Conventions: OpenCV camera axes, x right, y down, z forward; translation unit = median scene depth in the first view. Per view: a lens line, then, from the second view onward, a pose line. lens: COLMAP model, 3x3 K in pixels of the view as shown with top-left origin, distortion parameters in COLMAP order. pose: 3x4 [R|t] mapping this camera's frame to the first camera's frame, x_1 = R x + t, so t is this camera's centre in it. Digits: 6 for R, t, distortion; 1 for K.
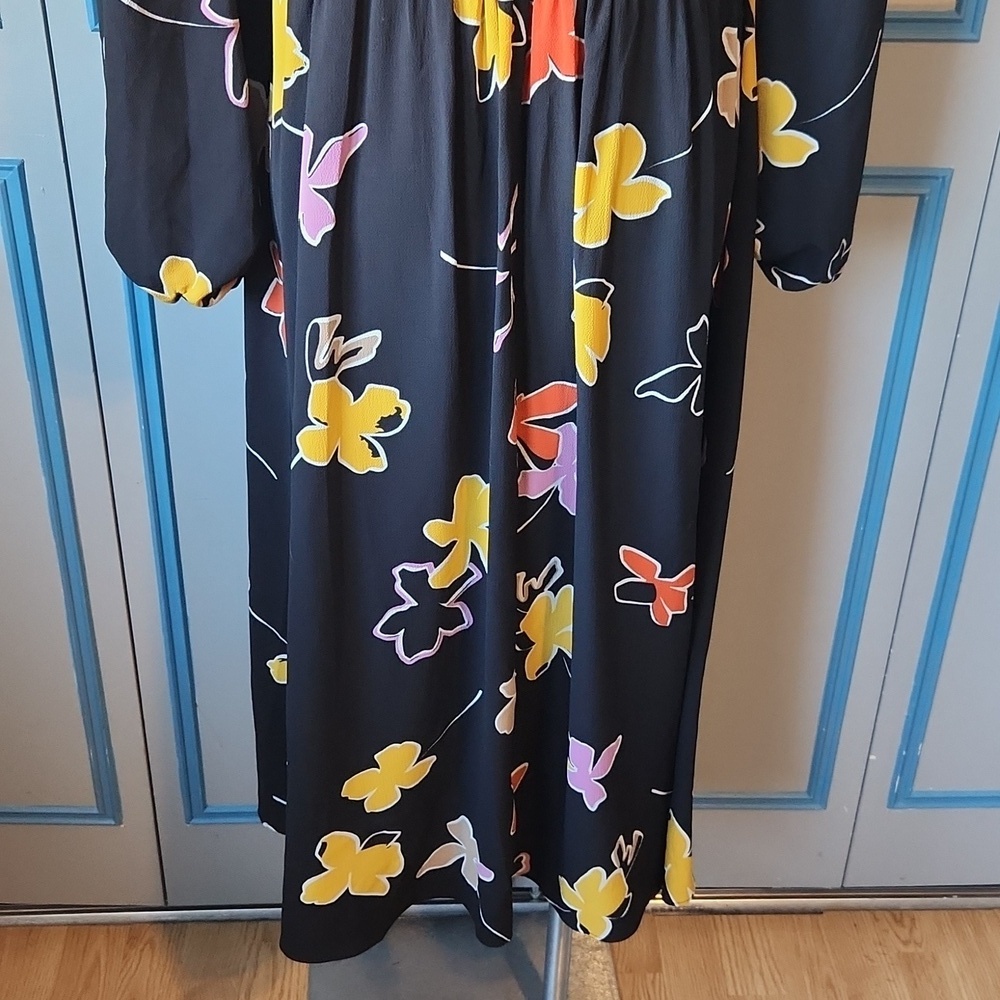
lens RADIAL K [[1475.1, 0, 500.6], [0, 1475.1, 520.1], [0, 0, 1]] dist [0.071054, 0.000000]
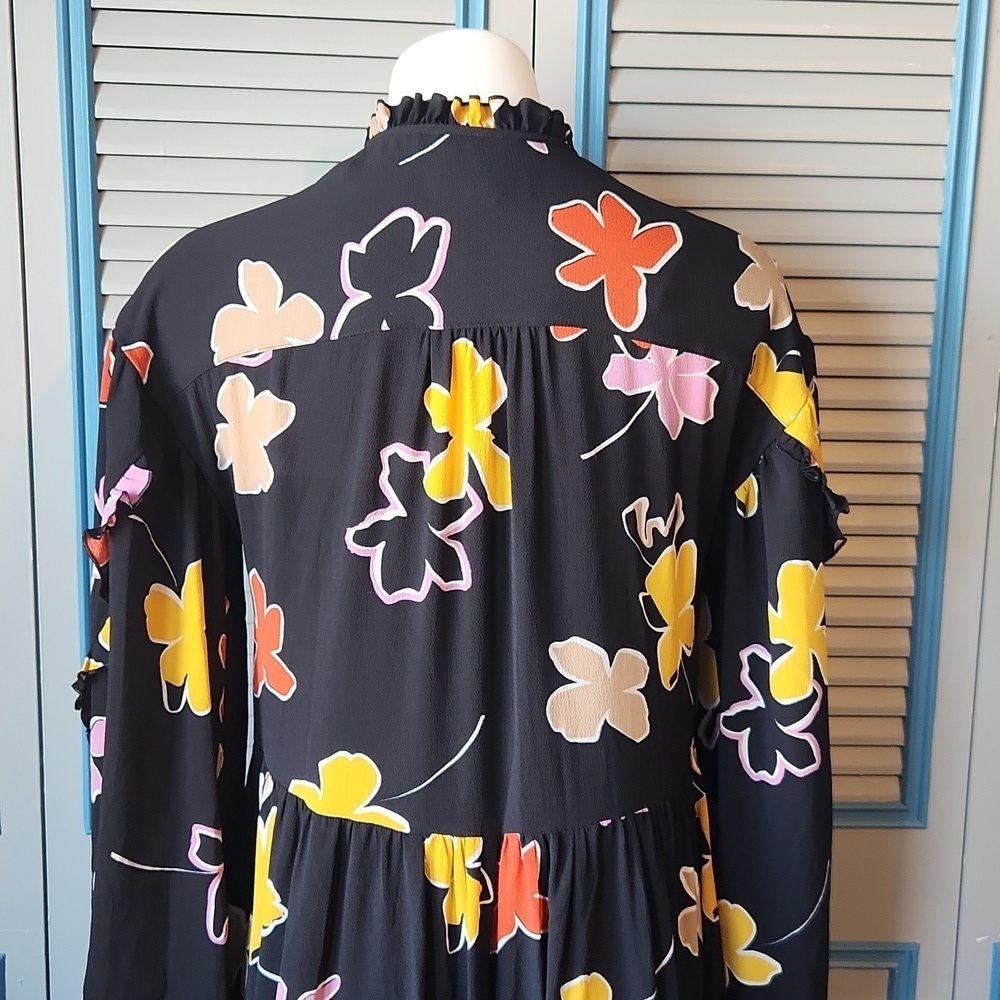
lens RADIAL K [[1475.1, 0, 505.2], [0, 1475.1, 502.5], [0, 0, 1]] dist [0.071054, 0.000000]
pose [[0.999930, -0.006216, 0.010074, 0.014258], [0.009550, 0.926467, -0.376254, -0.160334], [-0.006994, 0.376324, 0.926462, -0.070562]]
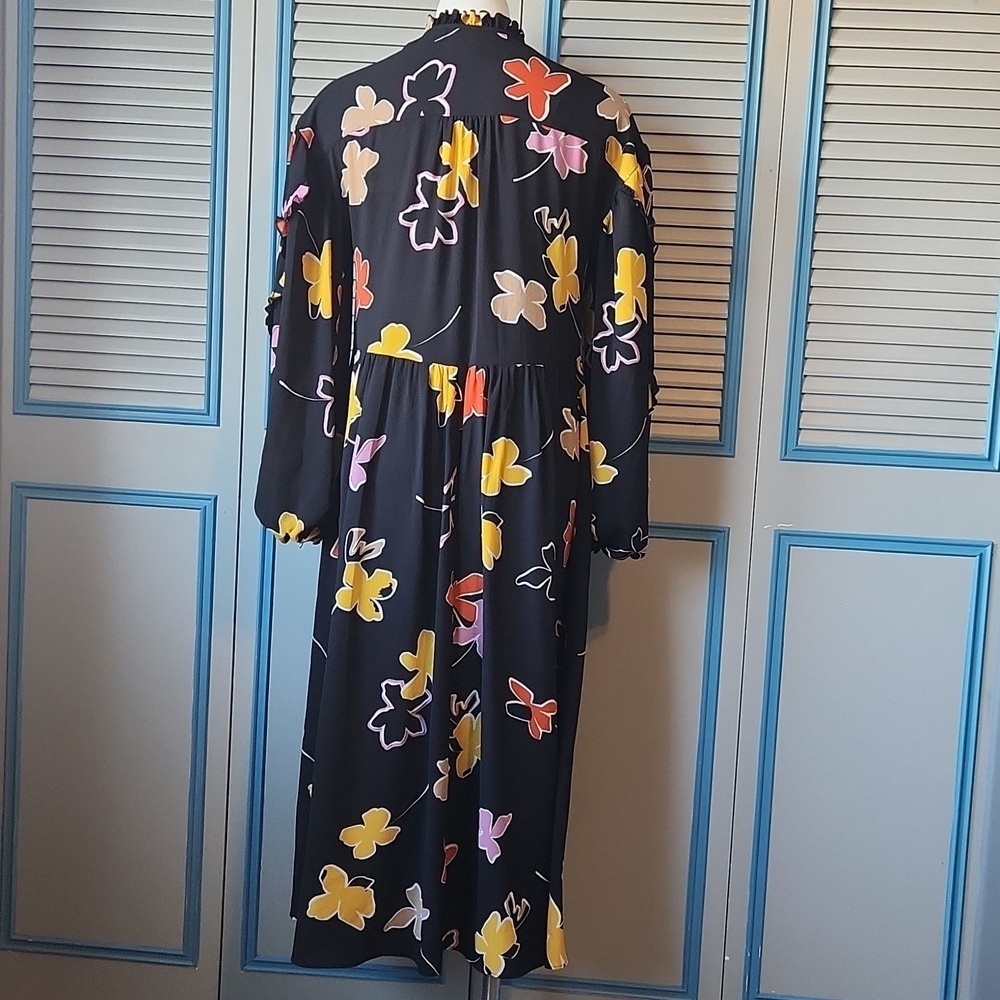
lens RADIAL K [[1475.1, 0, 498.1], [0, 1475.1, 500.8], [0, 0, 1]] dist [0.071054, 0.000000]
pose [[0.993959, 0.038343, -0.102835, 0.251741], [-0.080736, 0.890148, -0.448462, 0.650758], [0.074343, 0.454056, 0.887866, -0.703047]]
